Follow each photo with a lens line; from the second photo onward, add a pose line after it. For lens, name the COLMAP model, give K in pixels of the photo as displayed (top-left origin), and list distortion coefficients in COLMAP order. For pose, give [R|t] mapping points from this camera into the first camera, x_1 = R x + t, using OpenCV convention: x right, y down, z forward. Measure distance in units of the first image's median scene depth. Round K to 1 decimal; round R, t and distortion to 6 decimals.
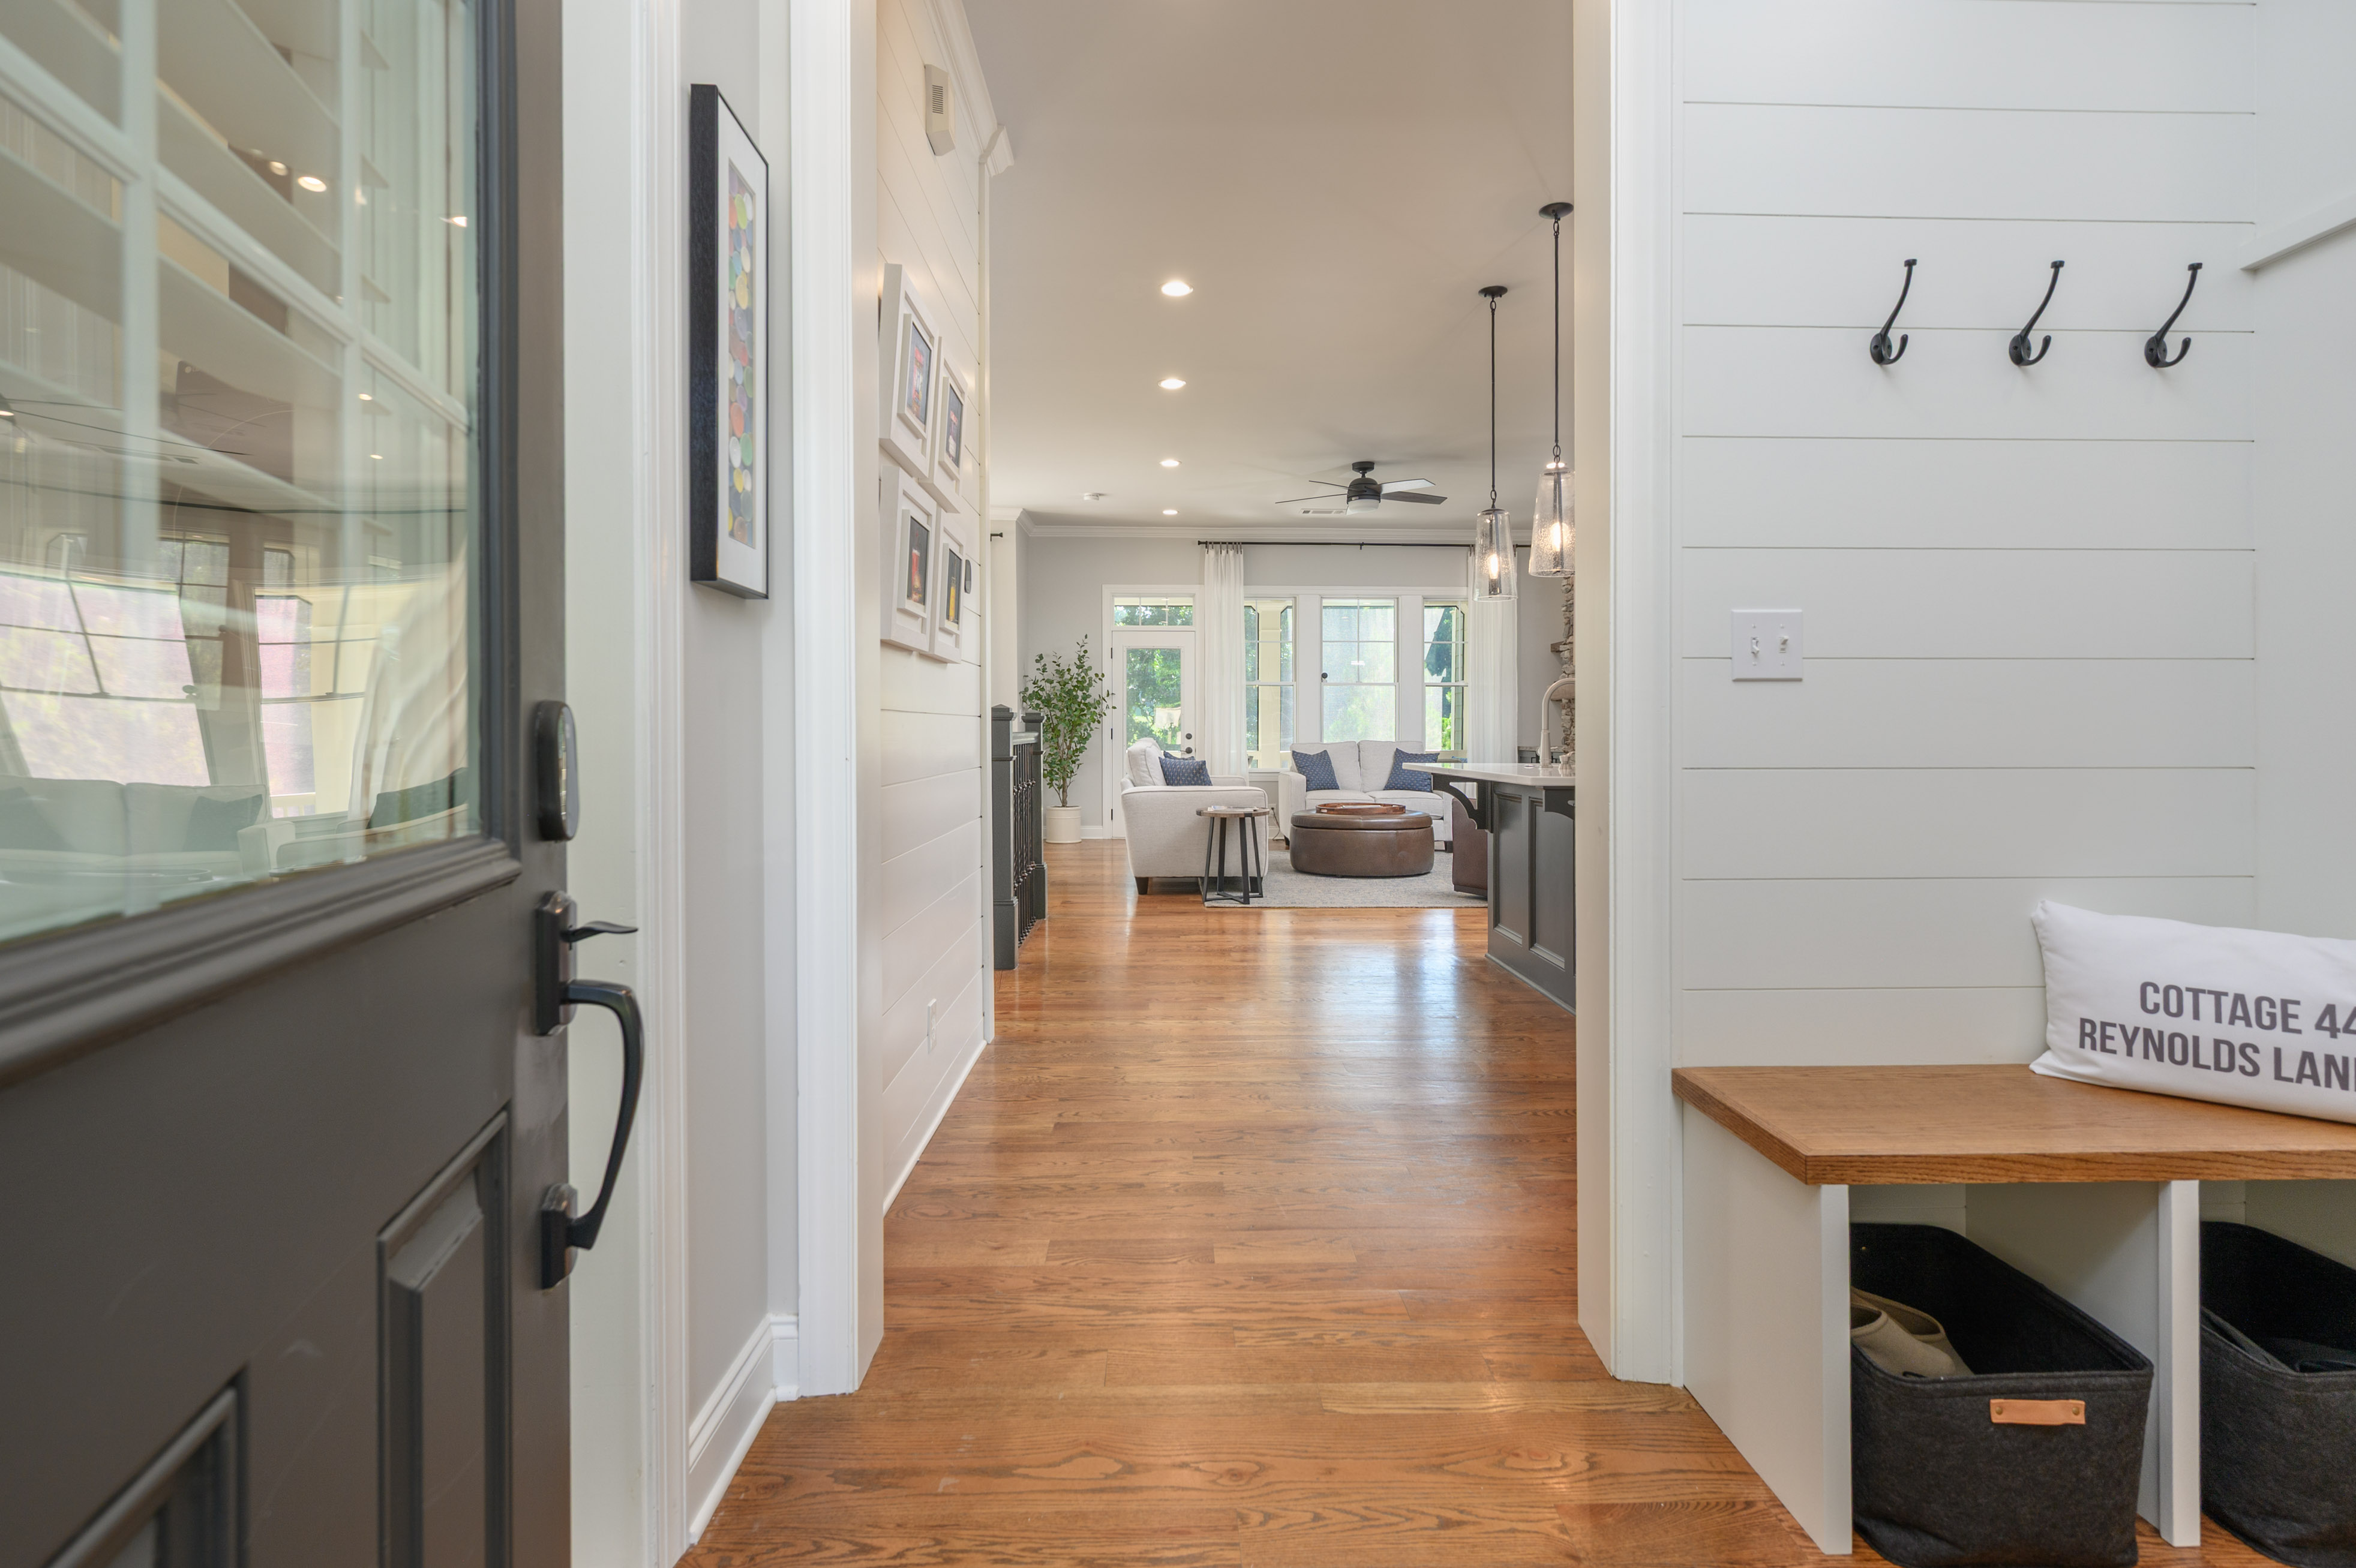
lens RADIAL K [[1111.1, 0, 1192.6], [0, 1111.1, 738.4], [0, 0, 1]] dist [-0.001447, -0.000083]
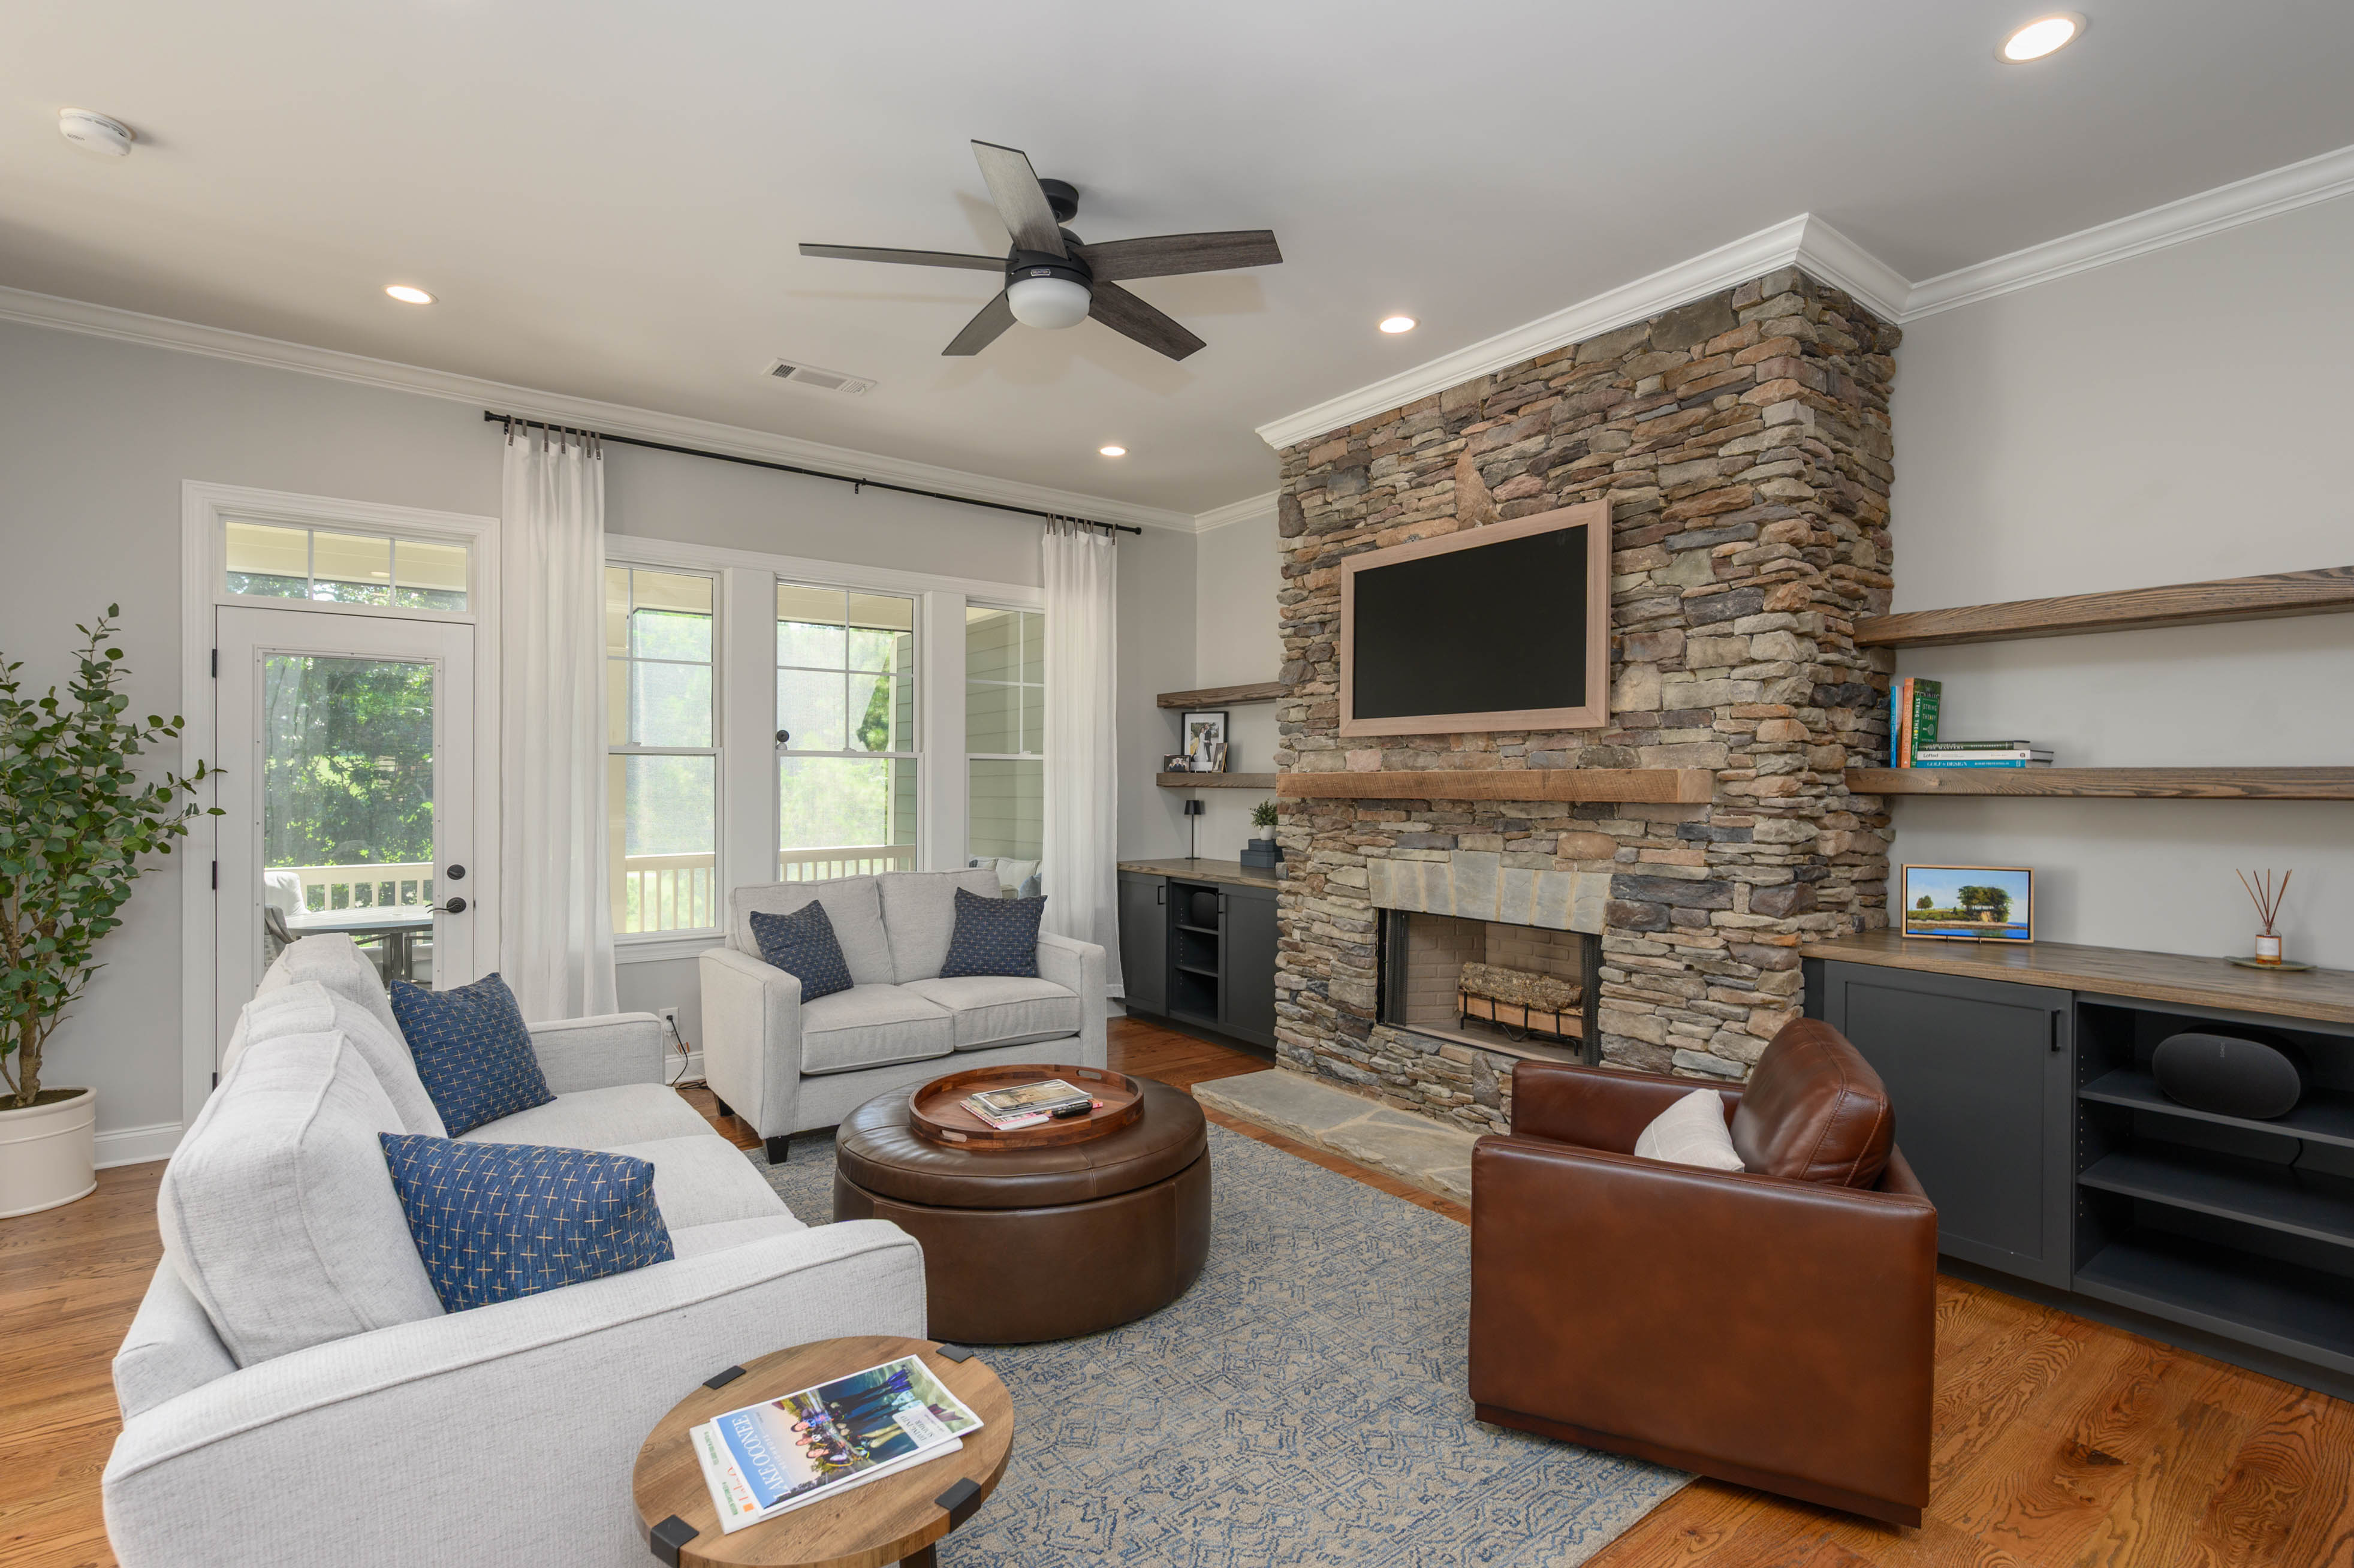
lens RADIAL K [[1085.1, 0, 1177.0], [0, 1085.1, 784.0], [0, 0, 1]] dist [-0.001270, -0.000309]
pose [[0.816867, 0.000436, 0.576827, -0.027905], [0.000382, 0.999999, -0.001297, -0.055494], [-0.576827, 0.001280, 0.816866, 0.804920]]
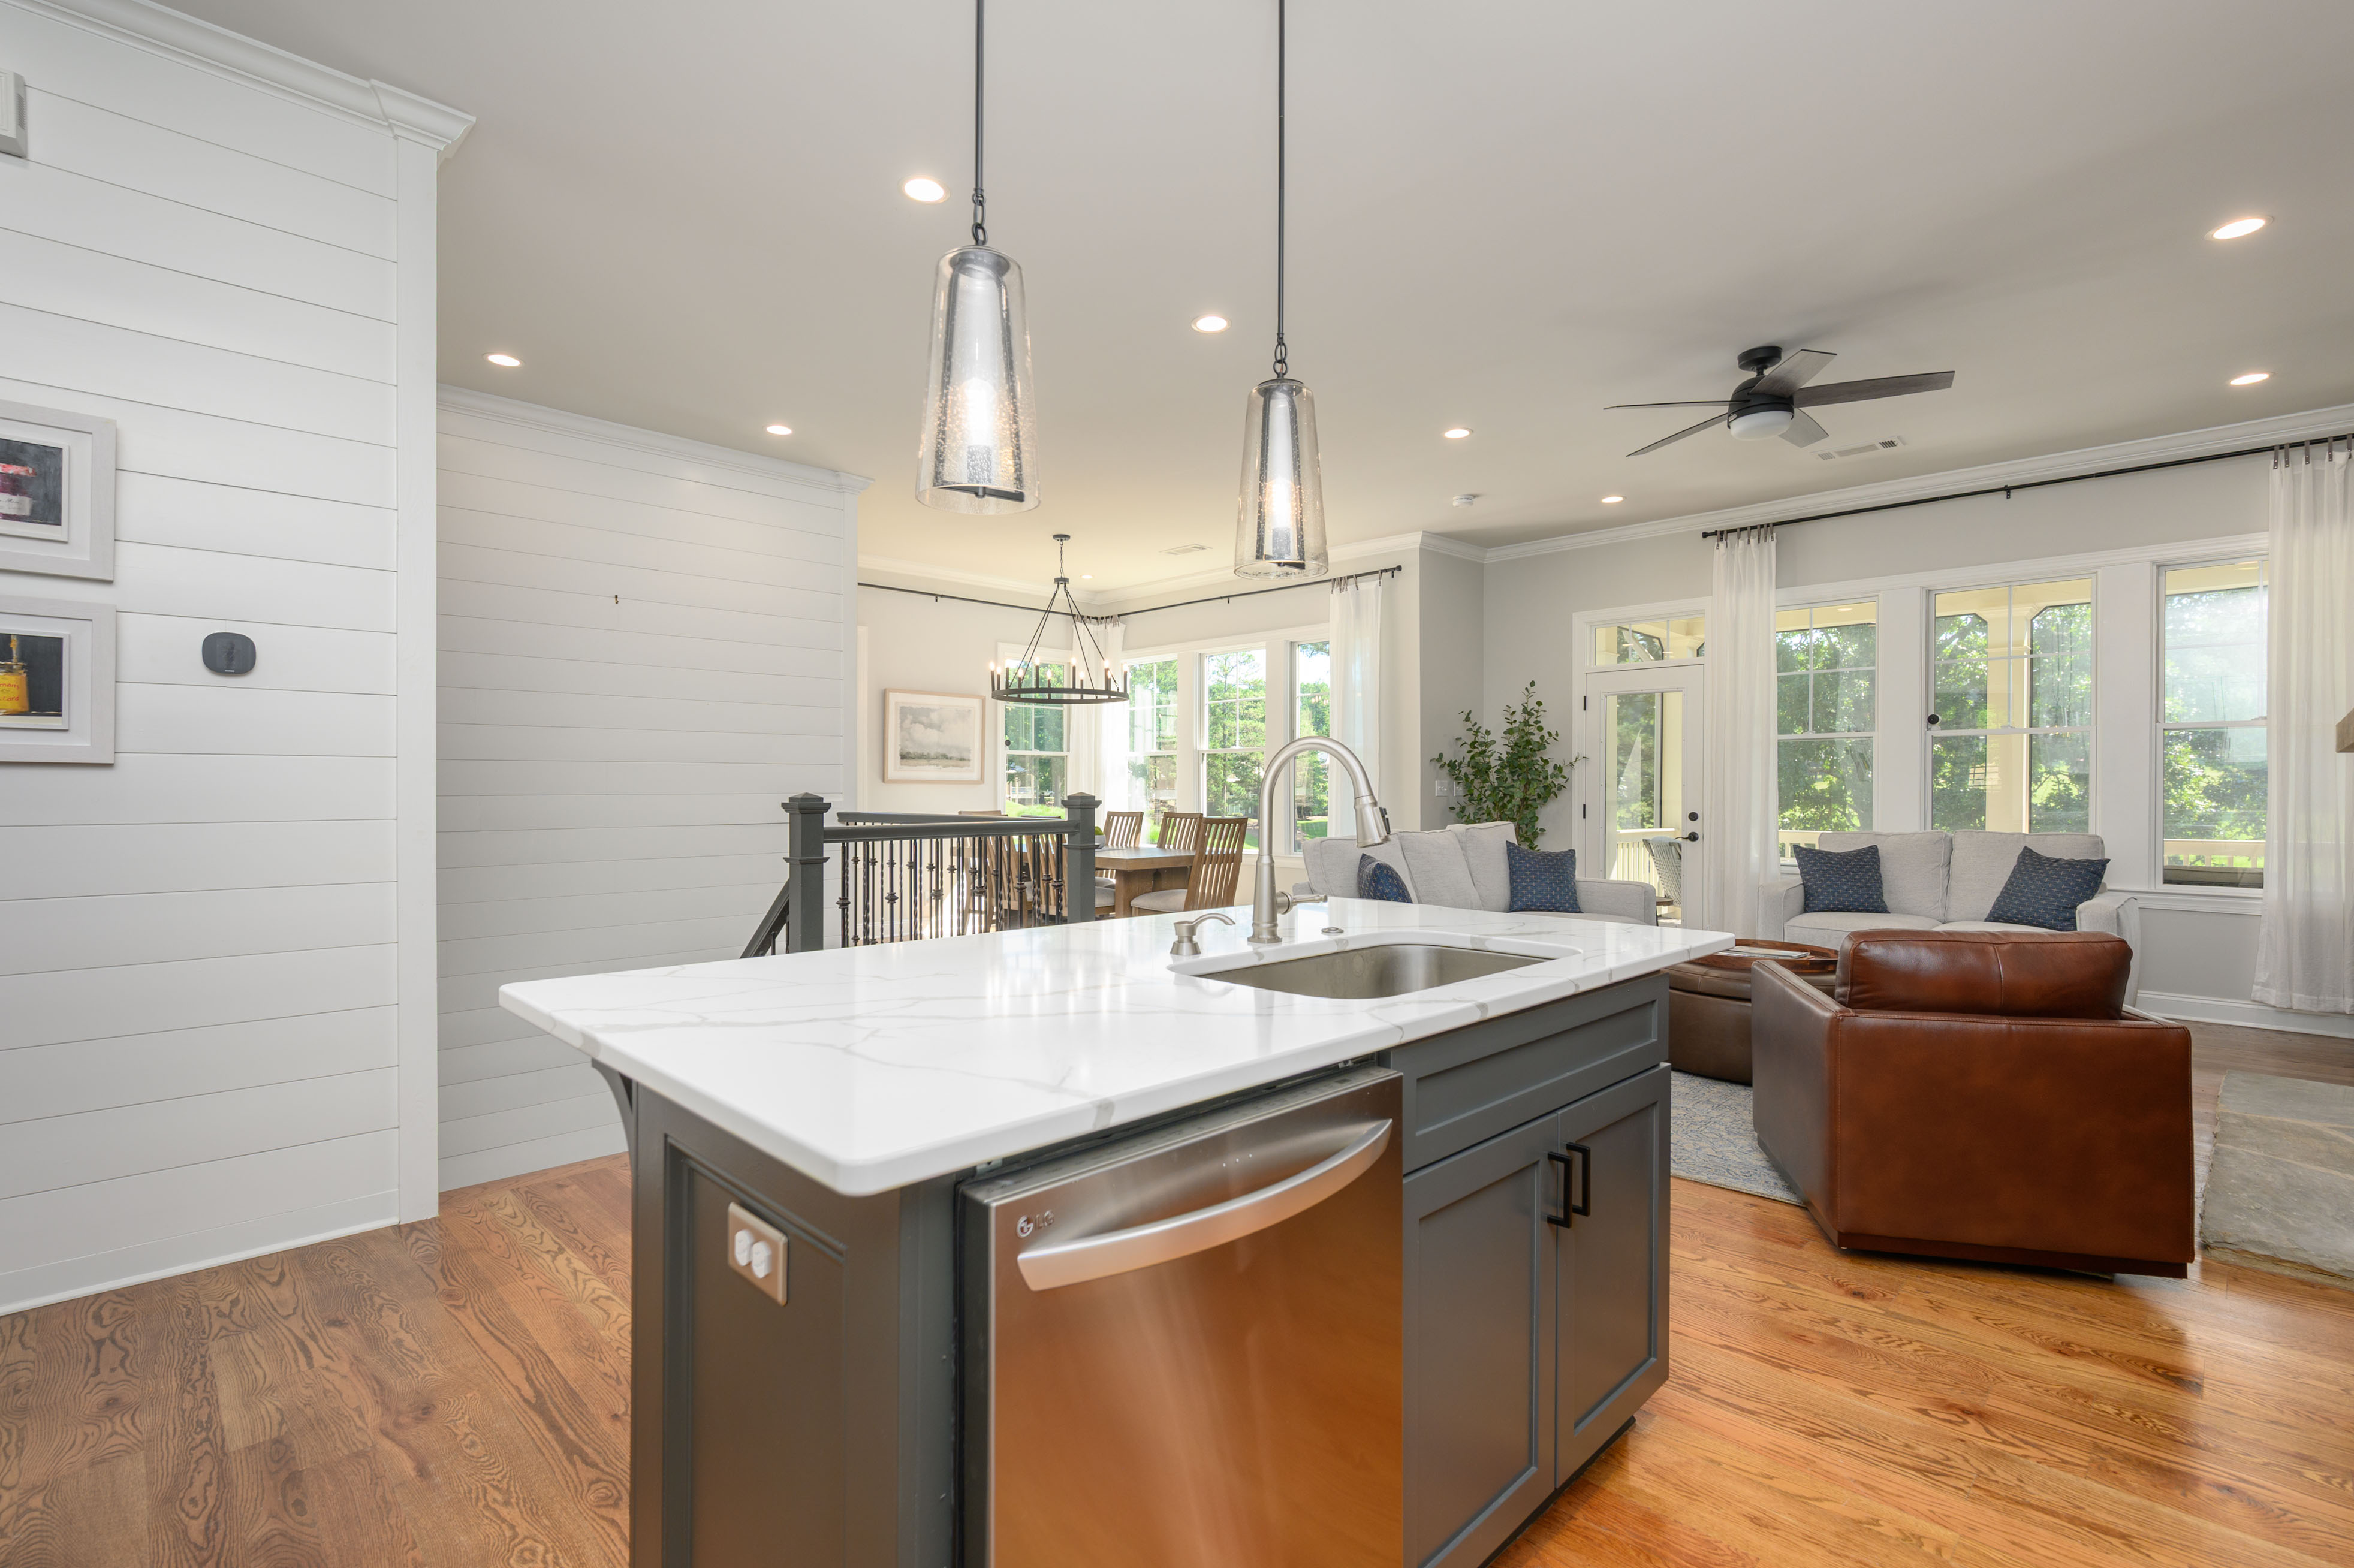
lens RADIAL K [[1074.6, 0, 1158.0], [0, 1074.6, 791.9], [0, 0, 1]] dist [0.000225, -0.000384]
pose [[0.680961, 0.002687, -0.732315, 0.415200], [-0.005798, 0.999982, -0.001722, -0.022617], [0.732297, 0.005419, 0.680964, 0.474345]]
